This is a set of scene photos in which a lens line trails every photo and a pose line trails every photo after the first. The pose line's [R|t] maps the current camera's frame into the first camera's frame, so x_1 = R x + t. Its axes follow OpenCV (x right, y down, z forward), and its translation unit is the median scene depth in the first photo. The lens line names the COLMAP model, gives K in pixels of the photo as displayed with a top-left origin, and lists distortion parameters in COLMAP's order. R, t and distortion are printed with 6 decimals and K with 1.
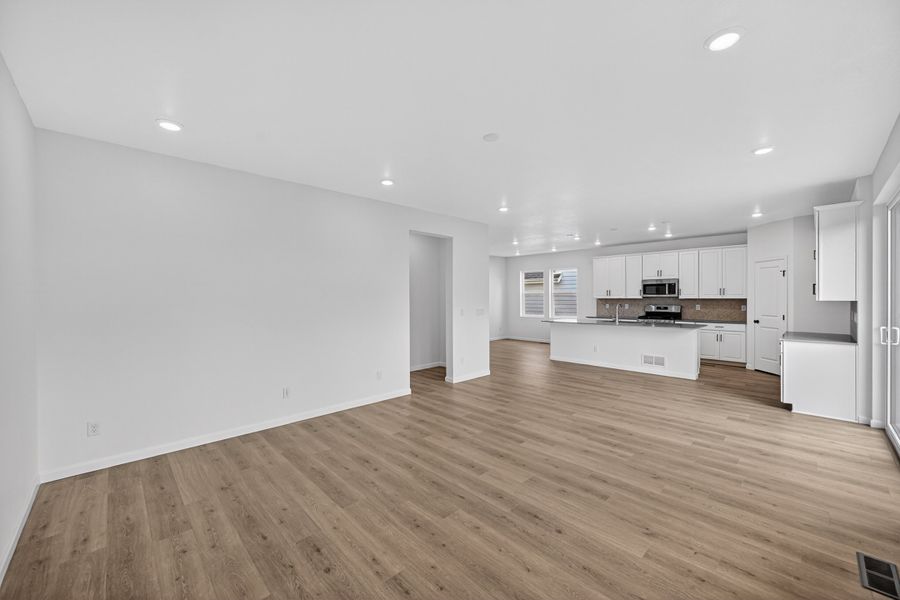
lens RADIAL K [[352.5, 0, 470.5], [0, 352.5, 299.7], [0, 0, 1]] dist [0.000338, 0.000063]
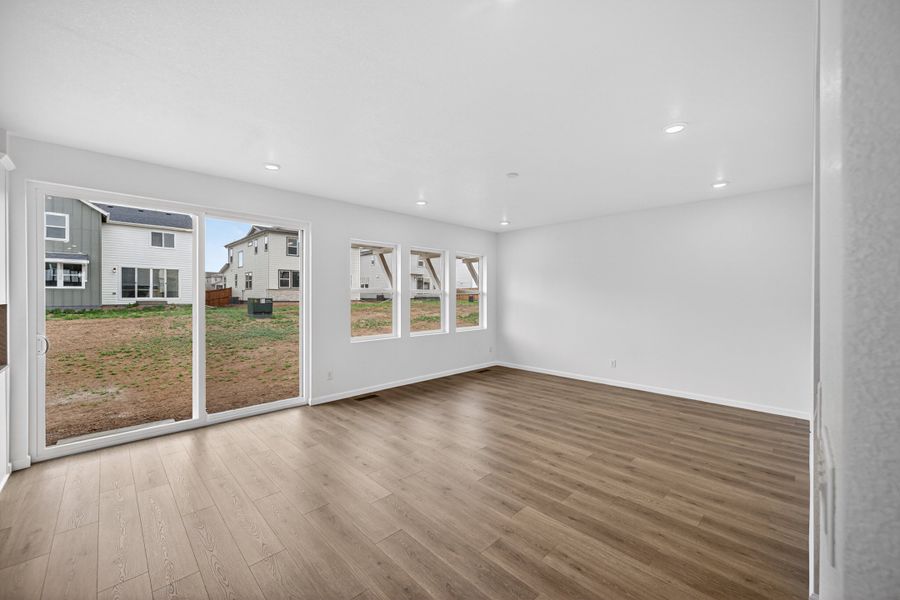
lens RADIAL K [[352.5, 0, 470.5], [0, 352.5, 299.7], [0, 0, 1]] dist [0.000338, 0.000063]
pose [[-0.999915, 0.001100, -0.013017, 0.217229], [0.000937, 0.999921, 0.012543, -0.013246], [0.013030, 0.012530, -0.999837, 2.153255]]
